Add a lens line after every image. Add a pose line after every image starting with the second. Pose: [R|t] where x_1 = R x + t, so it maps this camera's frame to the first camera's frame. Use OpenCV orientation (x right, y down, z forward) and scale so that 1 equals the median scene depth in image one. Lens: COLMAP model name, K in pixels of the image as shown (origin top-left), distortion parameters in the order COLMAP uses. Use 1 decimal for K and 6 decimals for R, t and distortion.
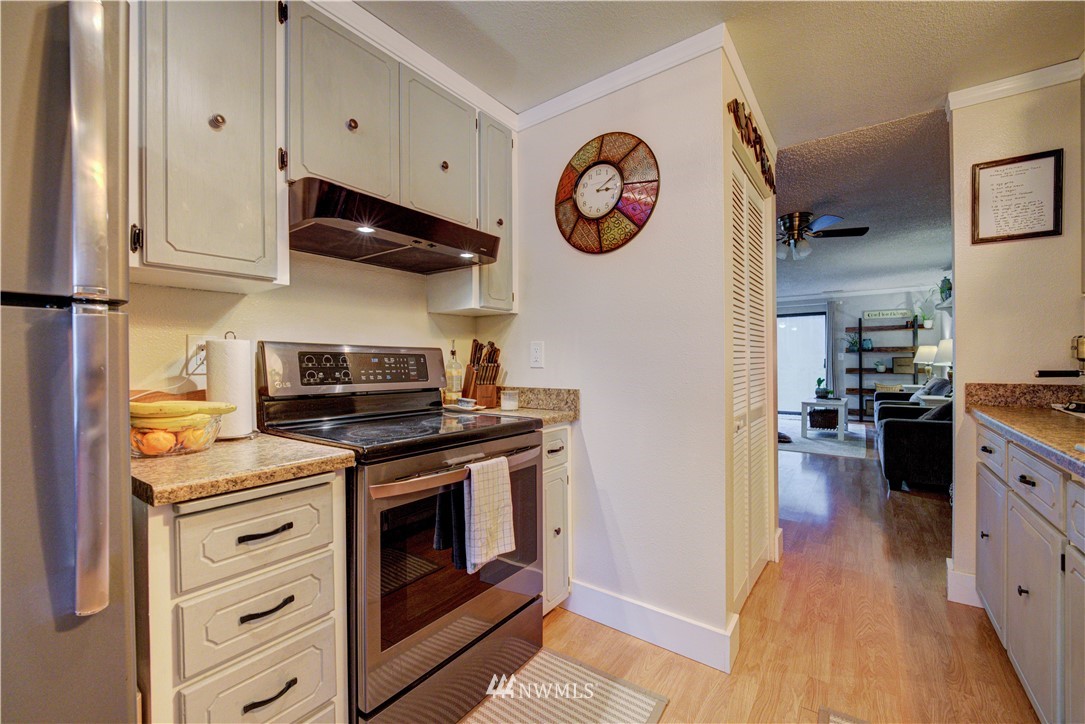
lens RADIAL K [[402.2, 0, 599.2], [0, 402.2, 364.7], [0, 0, 1]] dist [-0.011203, -0.000198]
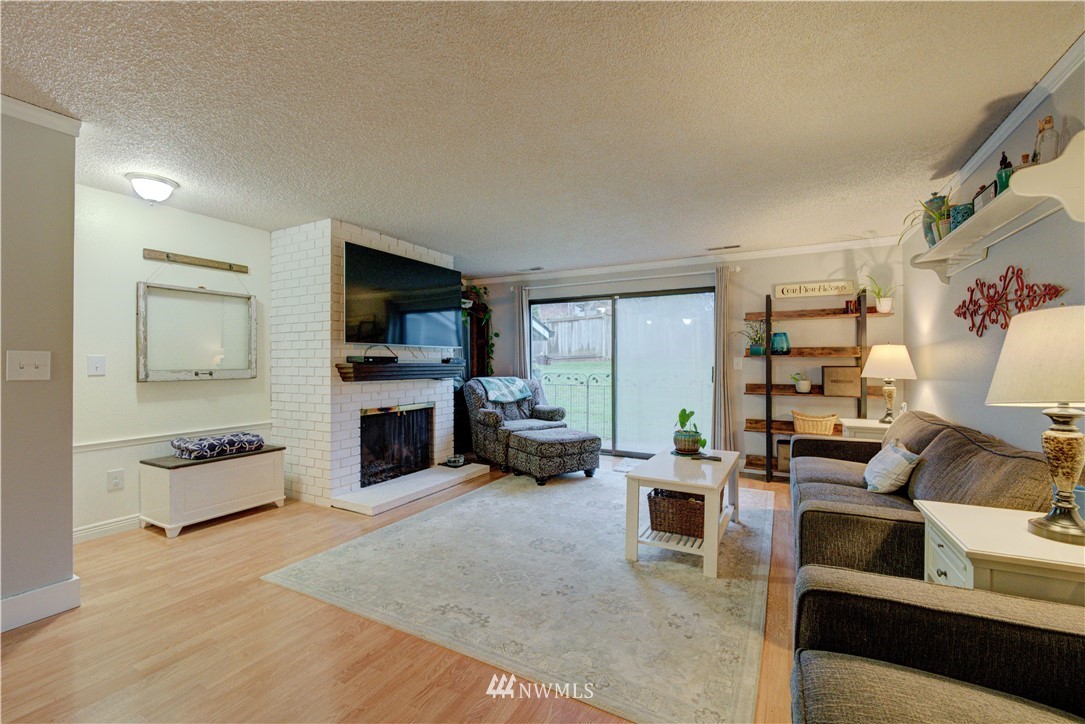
lens RADIAL K [[448.8, 0, 542.5], [0, 448.8, 362.0], [0, 0, 1]] dist [-0.012826, -0.000301]
pose [[0.996436, 0.006816, 0.084071, 0.284800], [-0.005634, 0.999882, -0.014285, -0.012092], [-0.084158, 0.013761, 0.996357, 0.402054]]
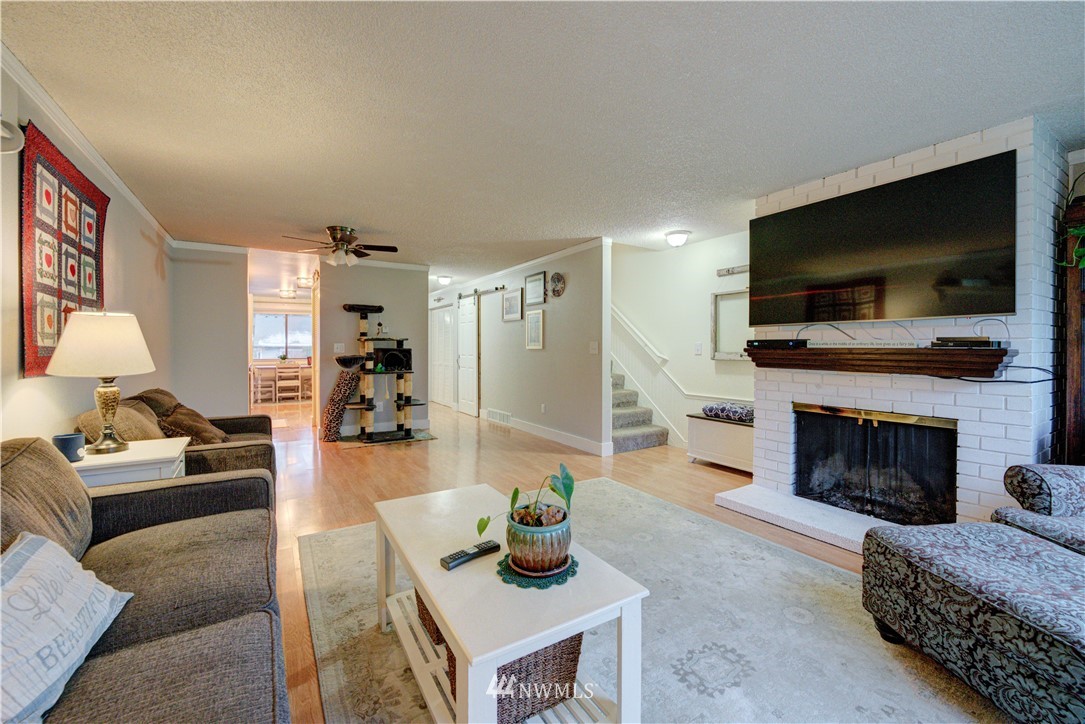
lens RADIAL K [[441.6, 0, 540.1], [0, 441.6, 355.9], [0, 0, 1]] dist [-0.010571, -0.000062]
pose [[-0.426034, 0.023813, -0.904394, 0.638204], [-0.009458, 0.999482, 0.030772, -0.019972], [0.904658, 0.021664, -0.425588, 0.928921]]
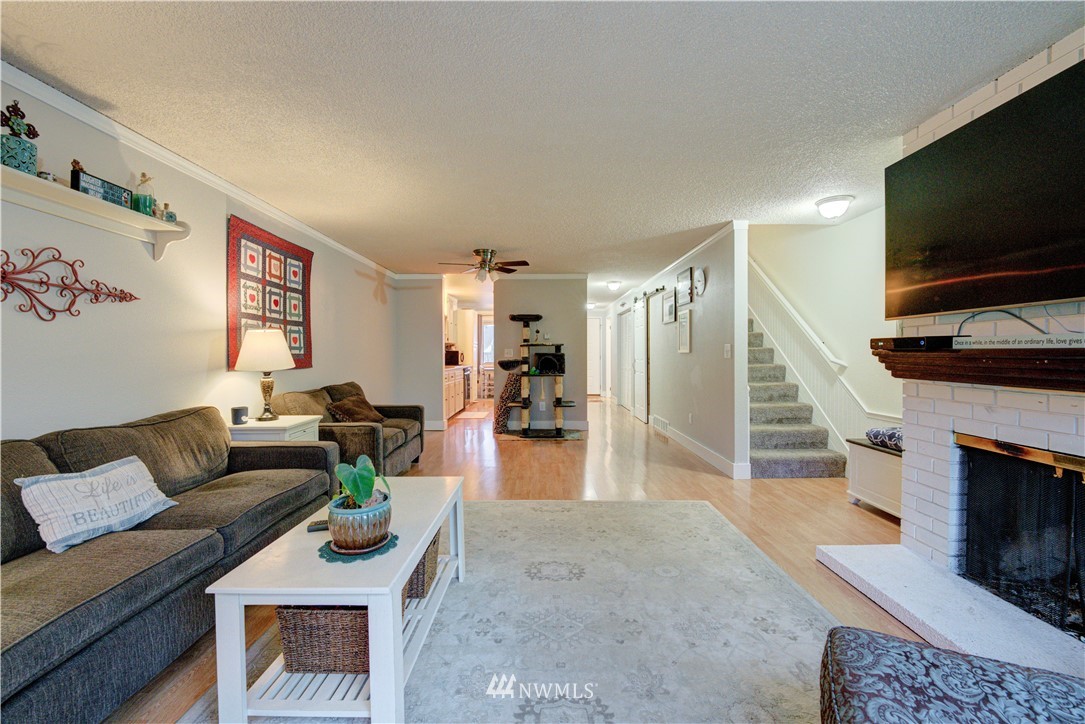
lens RADIAL K [[440.3, 0, 542.5], [0, 440.3, 362.0], [0, 0, 1]] dist [-0.010944, -0.000124]
pose [[-0.838909, 0.021148, -0.543860, 0.509762], [0.002675, 0.999393, 0.034735, -0.019084], [0.544265, 0.027685, -0.838457, 1.069727]]
